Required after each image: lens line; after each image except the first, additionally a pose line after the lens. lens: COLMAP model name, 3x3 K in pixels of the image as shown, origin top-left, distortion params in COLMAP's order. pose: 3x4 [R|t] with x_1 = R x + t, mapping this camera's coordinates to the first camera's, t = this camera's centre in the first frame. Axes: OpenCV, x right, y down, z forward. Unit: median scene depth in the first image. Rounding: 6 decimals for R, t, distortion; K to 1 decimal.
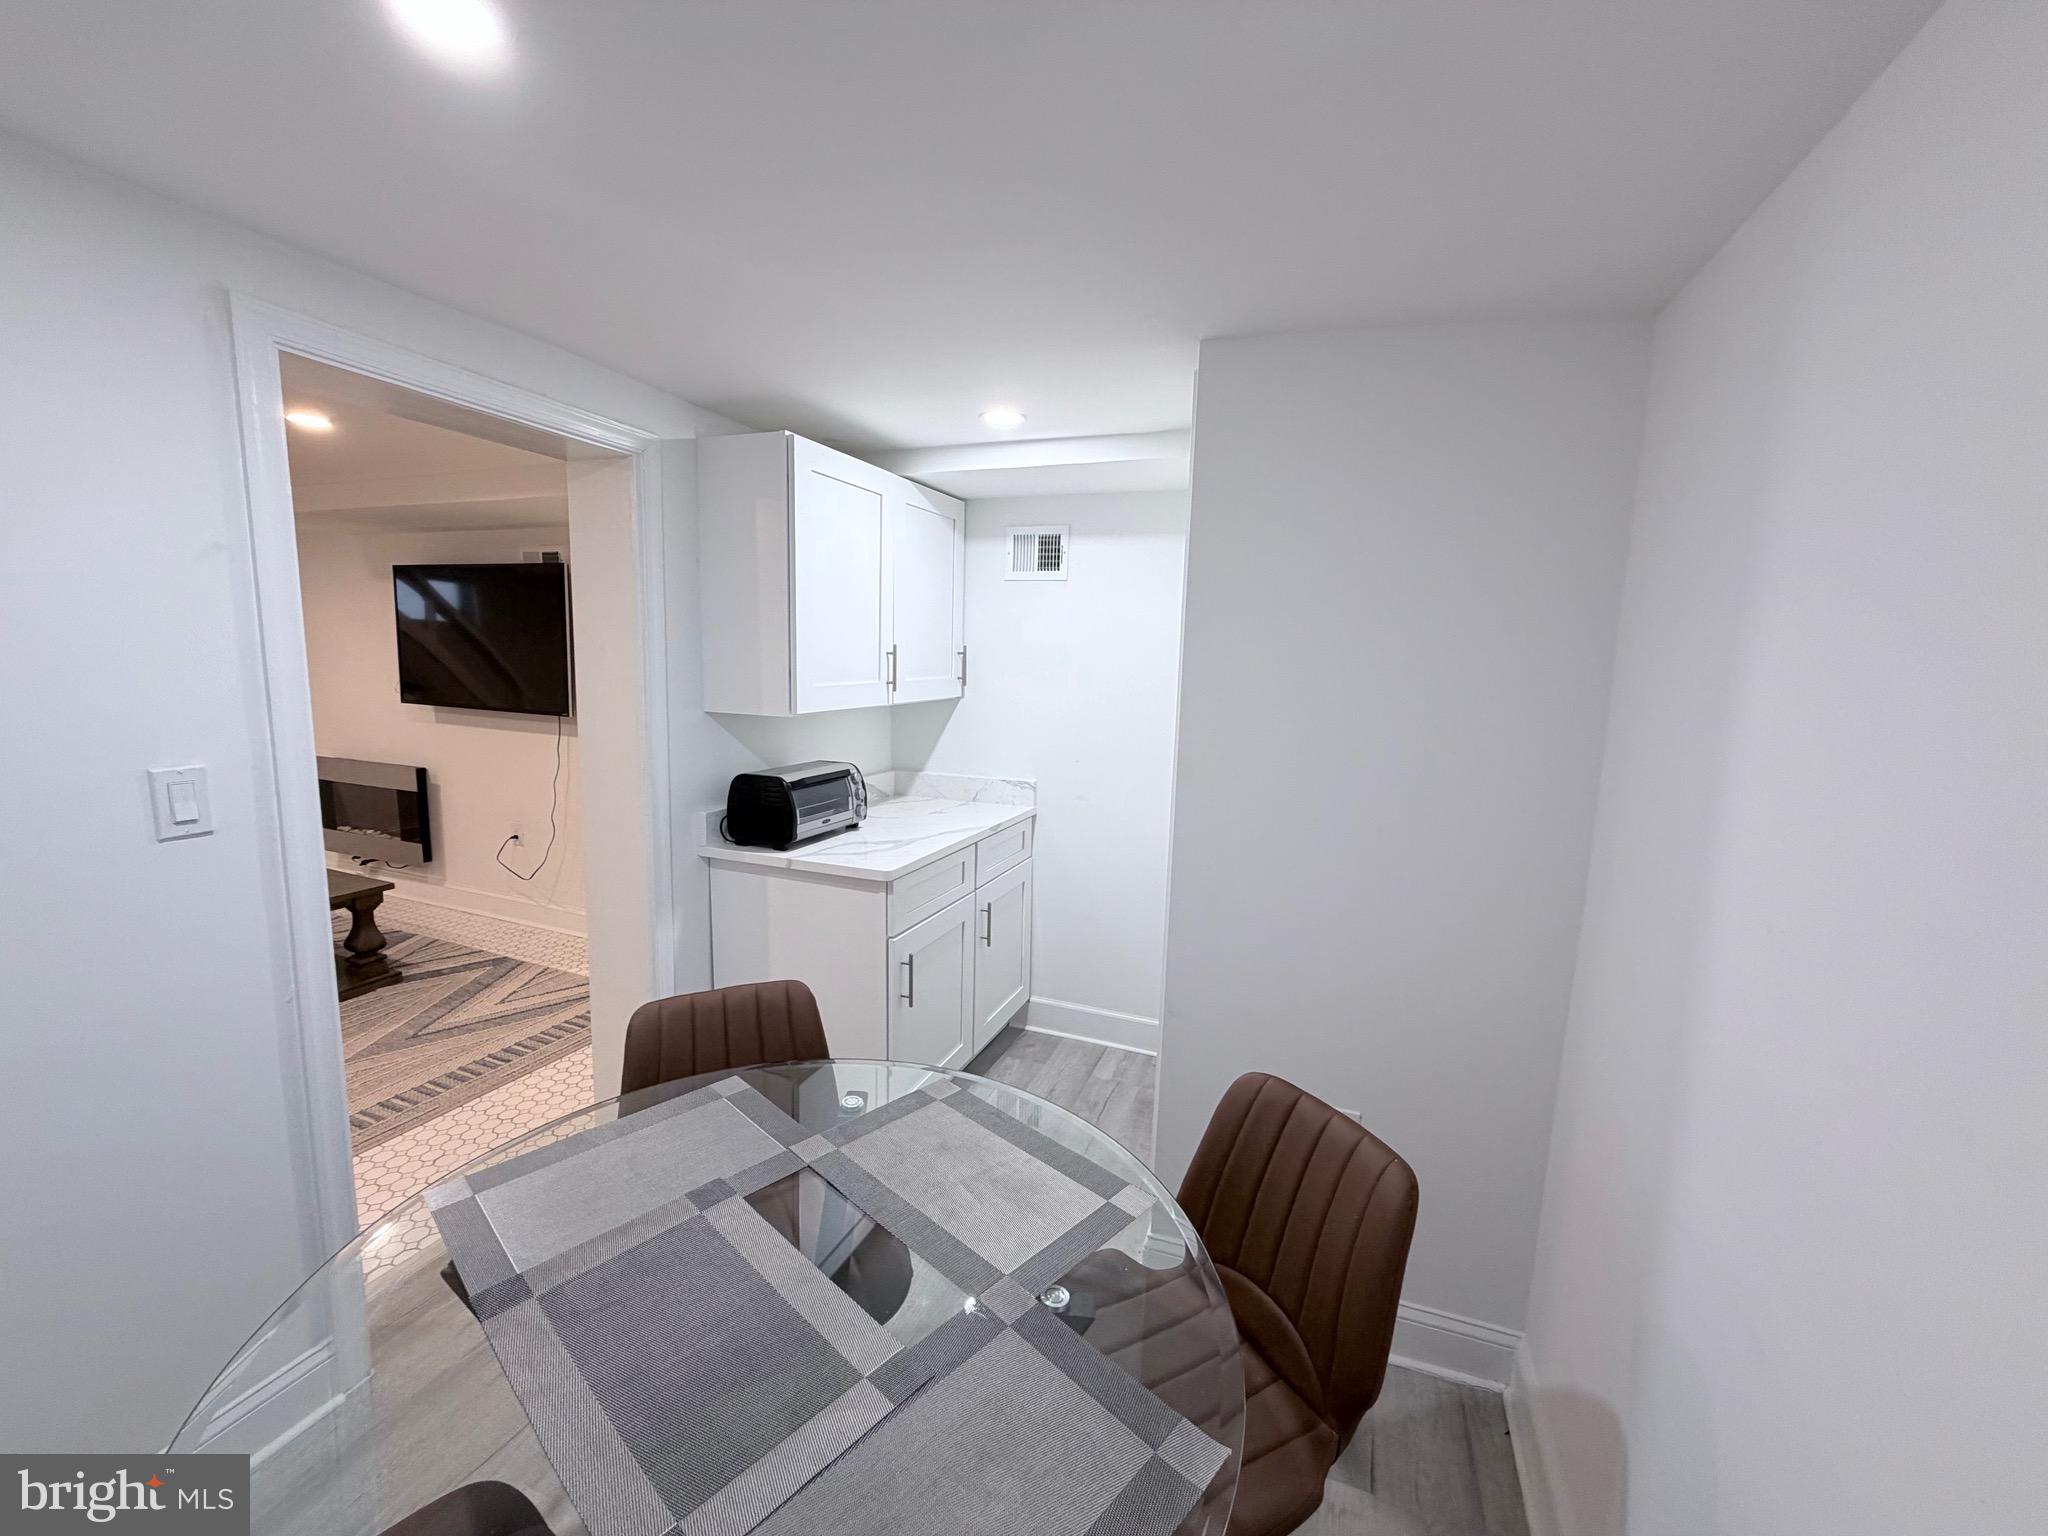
lens RADIAL K [[813.9, 0, 1012.6], [0, 813.9, 760.6], [0, 0, 1]] dist [0.000223, -0.000412]
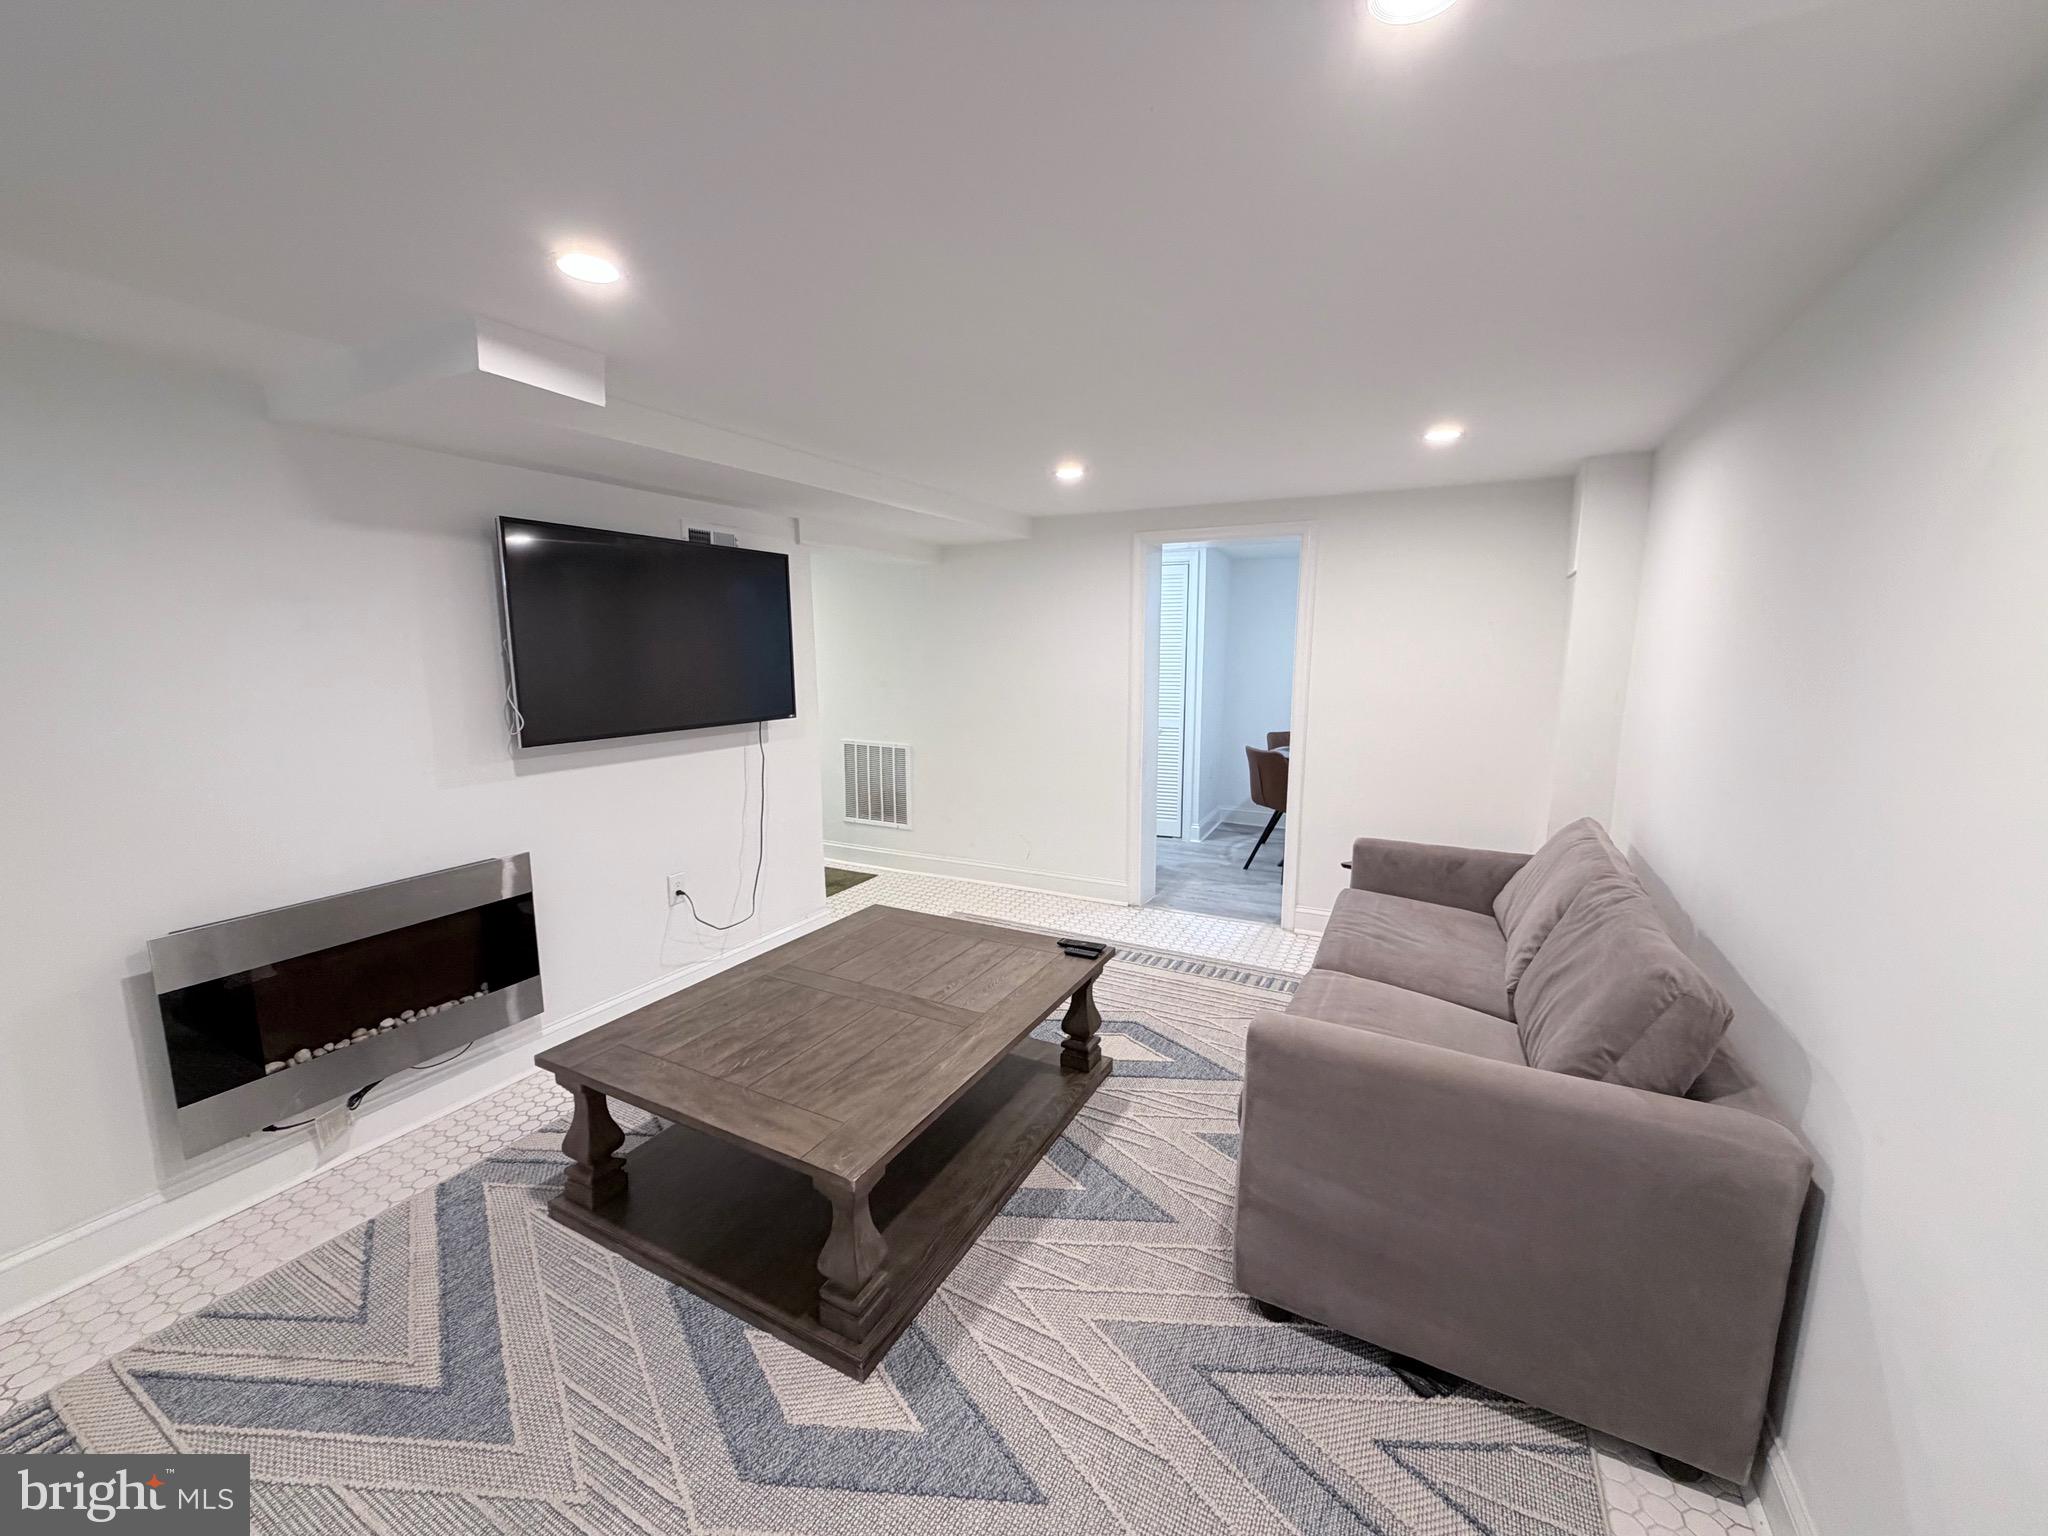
lens RADIAL K [[813.9, 0, 1016.2], [0, 813.9, 766.9], [0, 0, 1]] dist [0.000223, -0.000412]
pose [[0.104852, -0.173960, 0.979155, -1.261037], [0.136853, 0.977739, 0.159054, -0.099276], [-0.985027, 0.117323, 0.126325, 0.550243]]
